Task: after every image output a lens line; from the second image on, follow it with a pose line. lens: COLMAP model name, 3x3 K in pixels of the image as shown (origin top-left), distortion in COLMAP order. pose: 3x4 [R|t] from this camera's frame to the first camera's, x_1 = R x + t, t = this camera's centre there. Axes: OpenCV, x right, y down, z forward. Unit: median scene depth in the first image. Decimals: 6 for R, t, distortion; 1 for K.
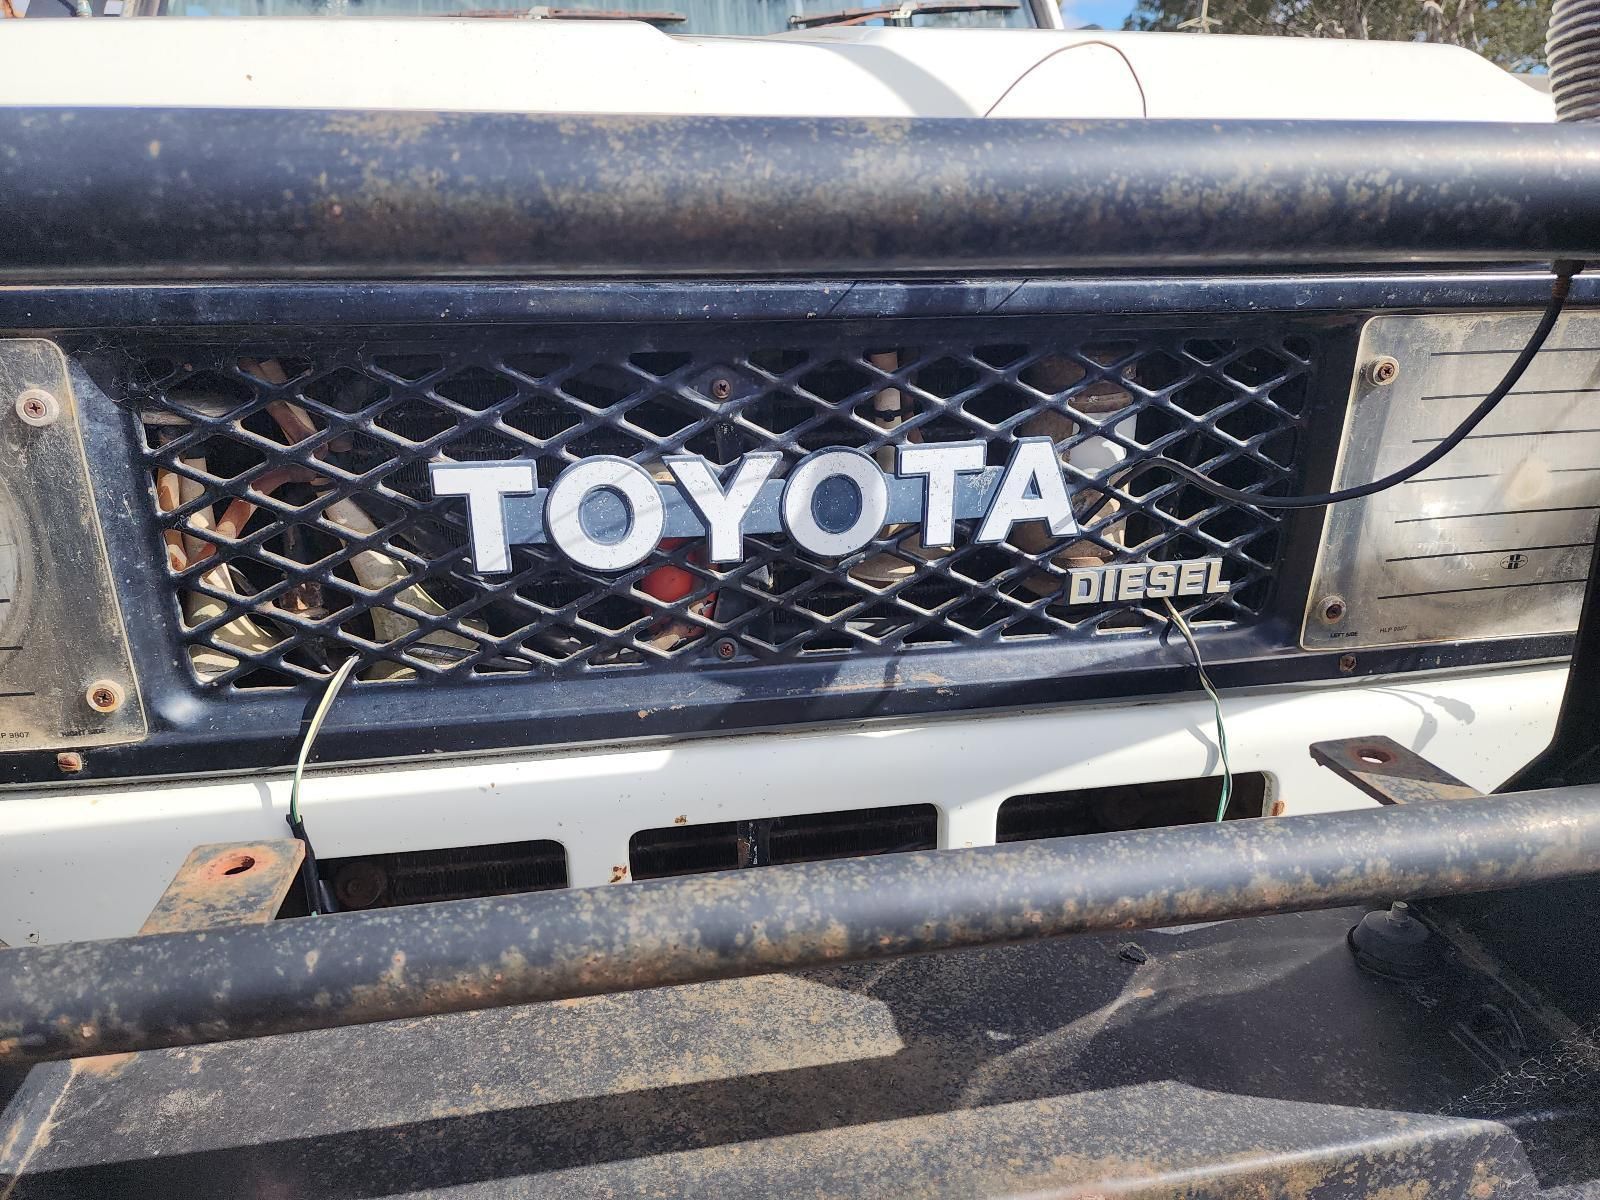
lens RADIAL K [[1060.9, 0, 800.0], [0, 1060.9, 600.0], [0, 0, 1]] dist [0.050560, -0.051779]
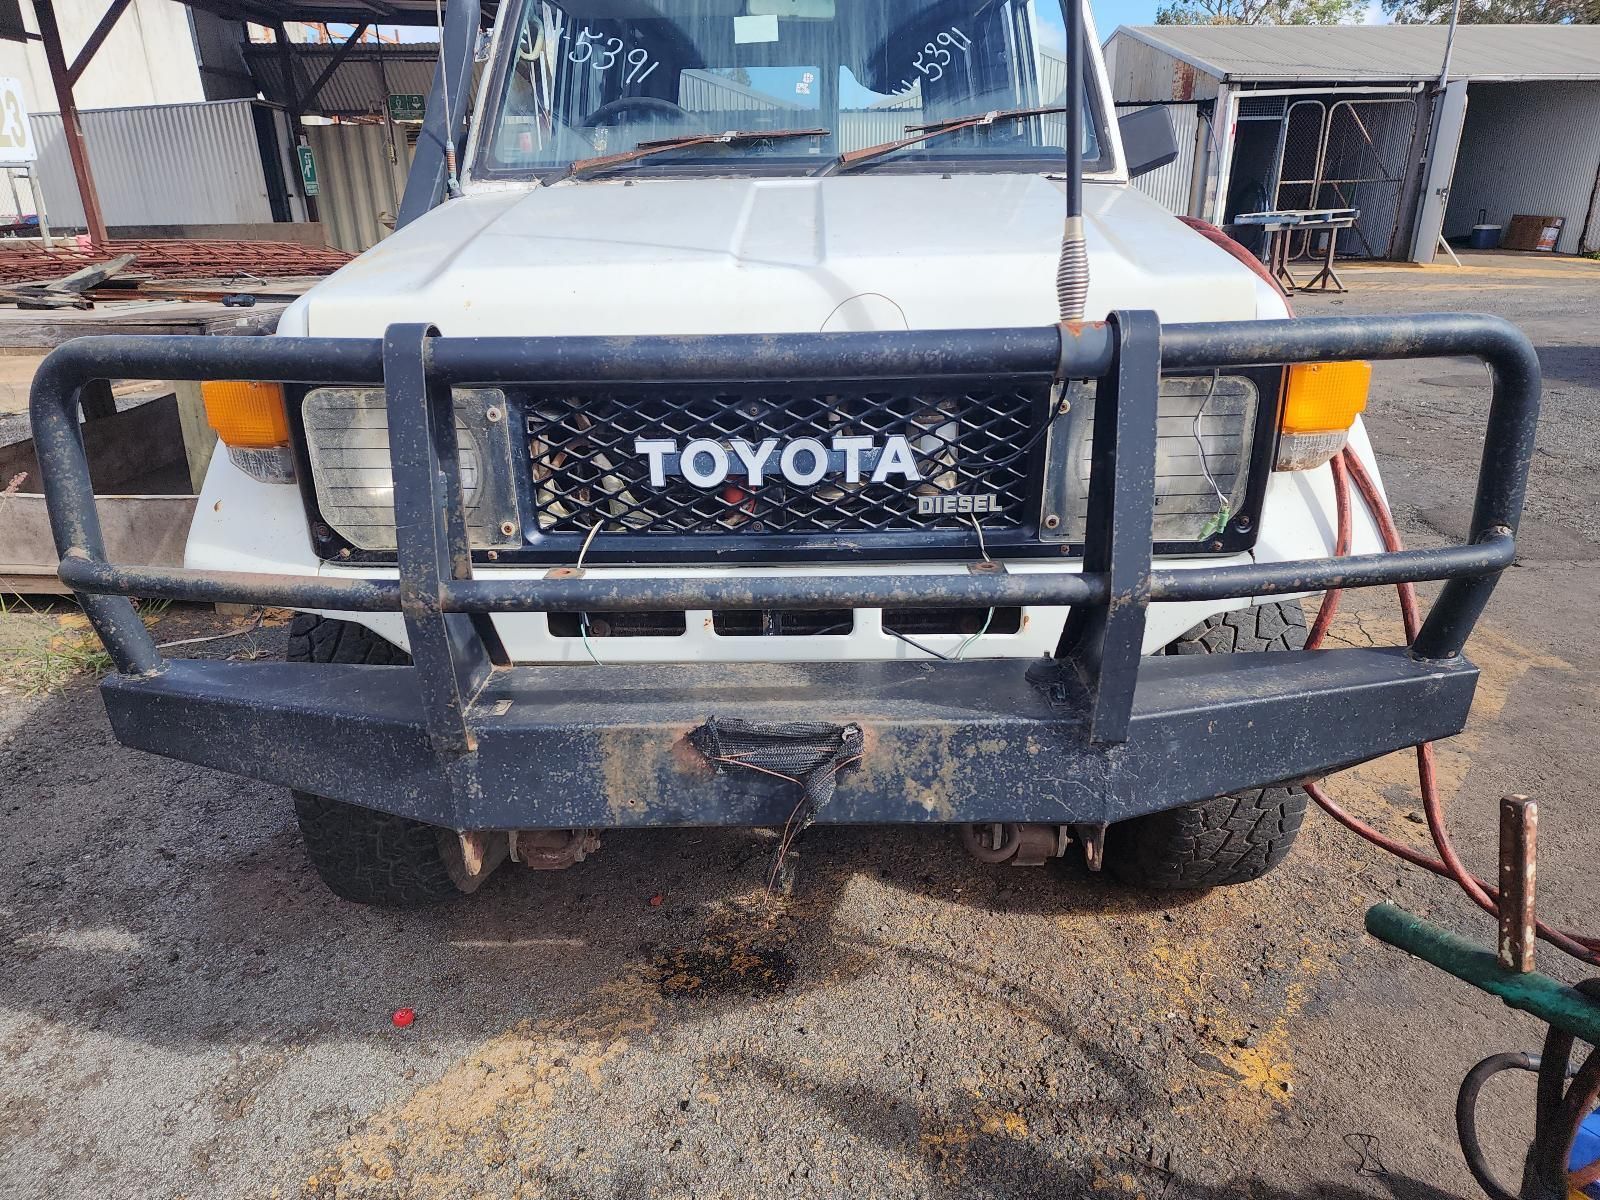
lens RADIAL K [[1002.5, 0, 808.2], [0, 1002.5, 599.6], [0, 0, 1]] dist [0.085245, -0.074034]
pose [[0.982965, 0.053119, -0.175950, 0.446700], [-0.048388, 0.998345, 0.031076, 0.139647], [0.177309, -0.022033, 0.983909, -1.147659]]
